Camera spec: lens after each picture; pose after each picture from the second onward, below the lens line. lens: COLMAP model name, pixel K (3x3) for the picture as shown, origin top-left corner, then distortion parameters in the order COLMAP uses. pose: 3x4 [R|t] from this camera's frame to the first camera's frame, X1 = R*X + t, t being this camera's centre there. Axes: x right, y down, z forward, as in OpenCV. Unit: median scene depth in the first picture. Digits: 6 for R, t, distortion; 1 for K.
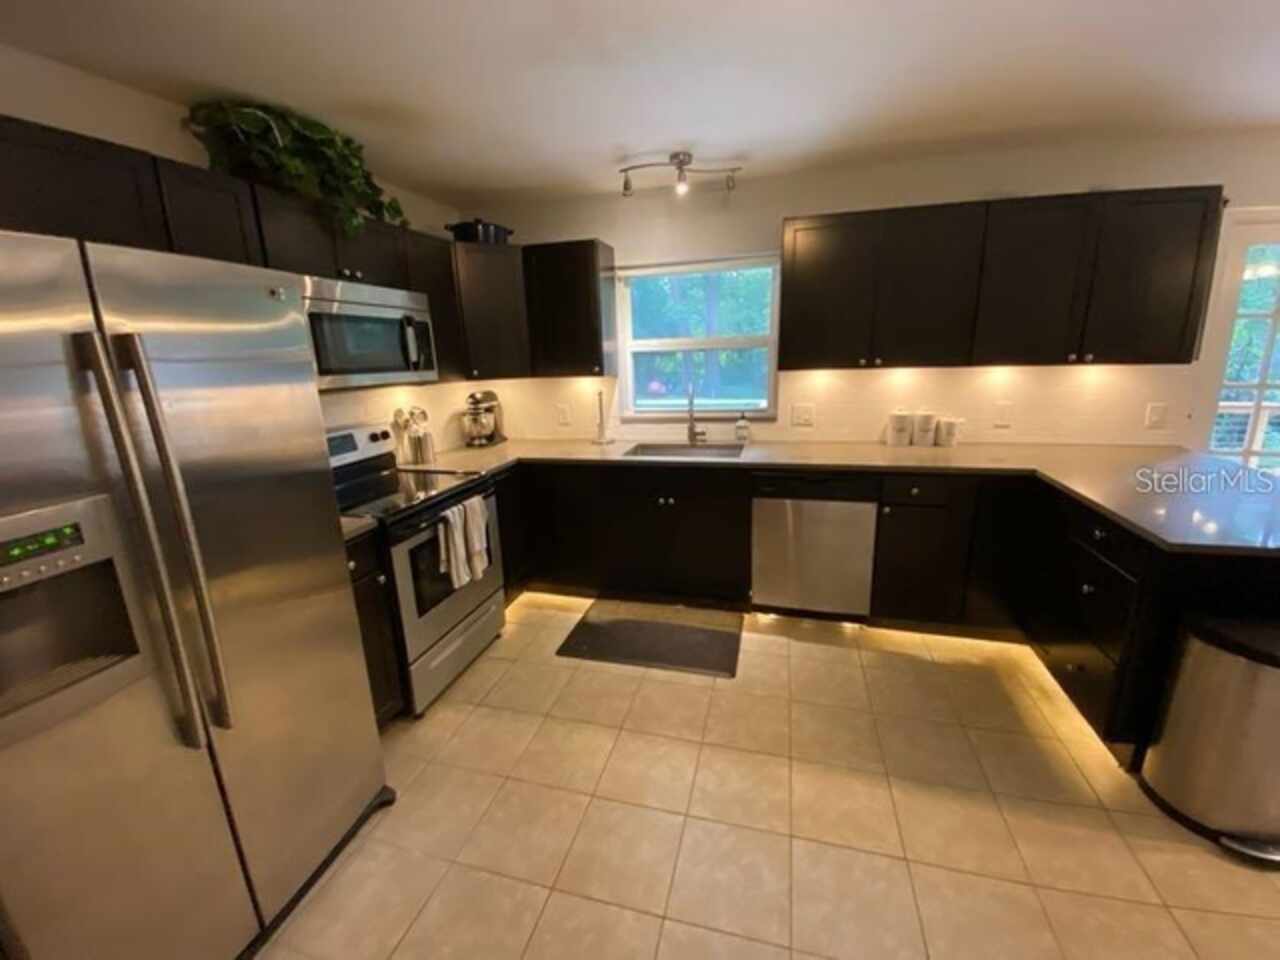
lens RADIAL K [[516.0, 0, 639.7], [0, 516.0, 478.1], [0, 0, 1]] dist [0.041011, -0.031242]
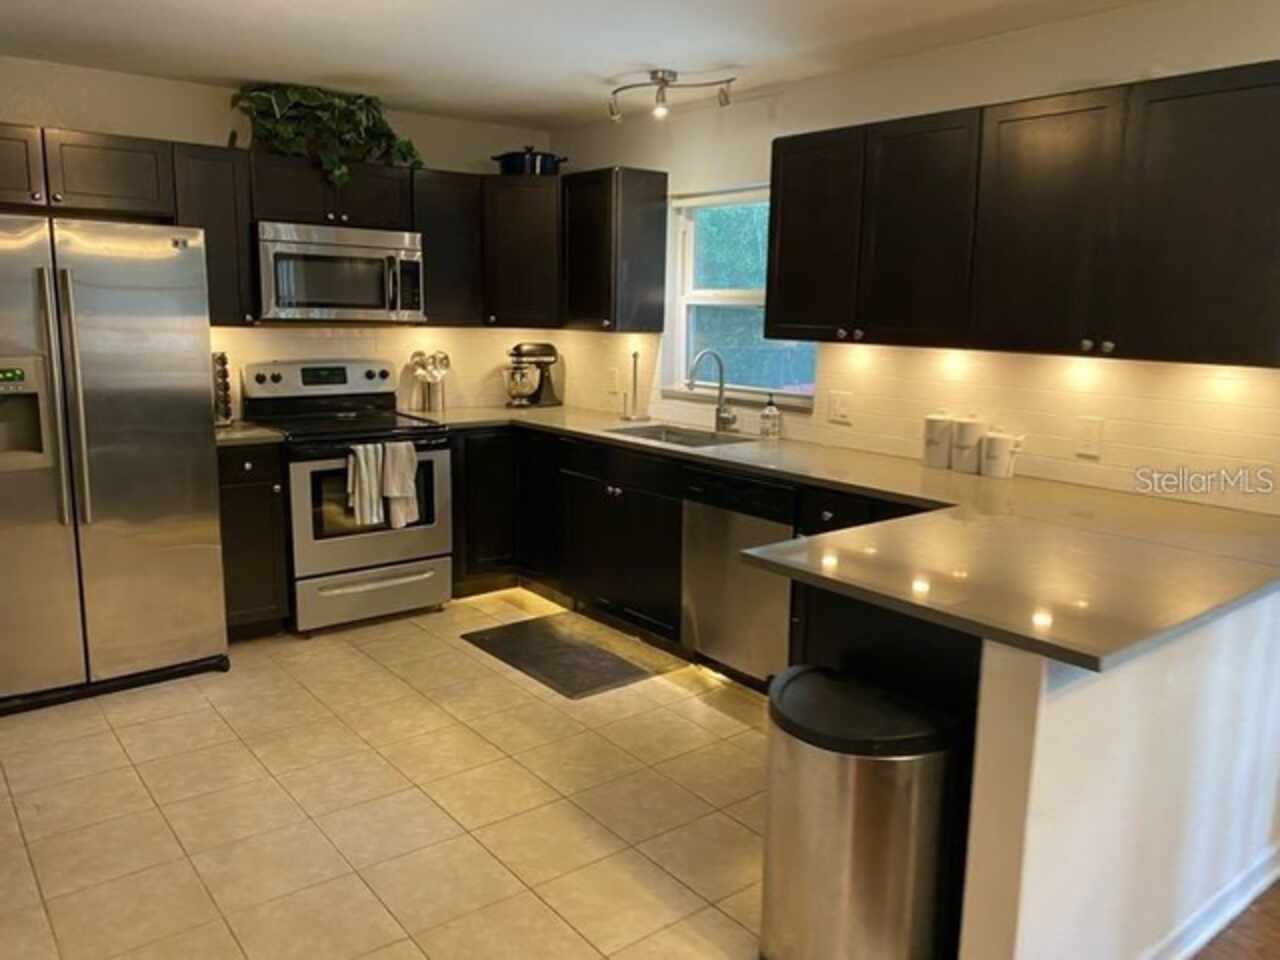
lens RADIAL K [[955.7, 0, 640.0], [0, 955.7, 480.0], [0, 0, 1]] dist [0.062831, -0.105105]
pose [[0.810002, 0.153722, -0.565921, 0.895507], [-0.186986, 0.982362, -0.000792, 0.022520], [0.555817, 0.106461, 0.824459, -0.186434]]
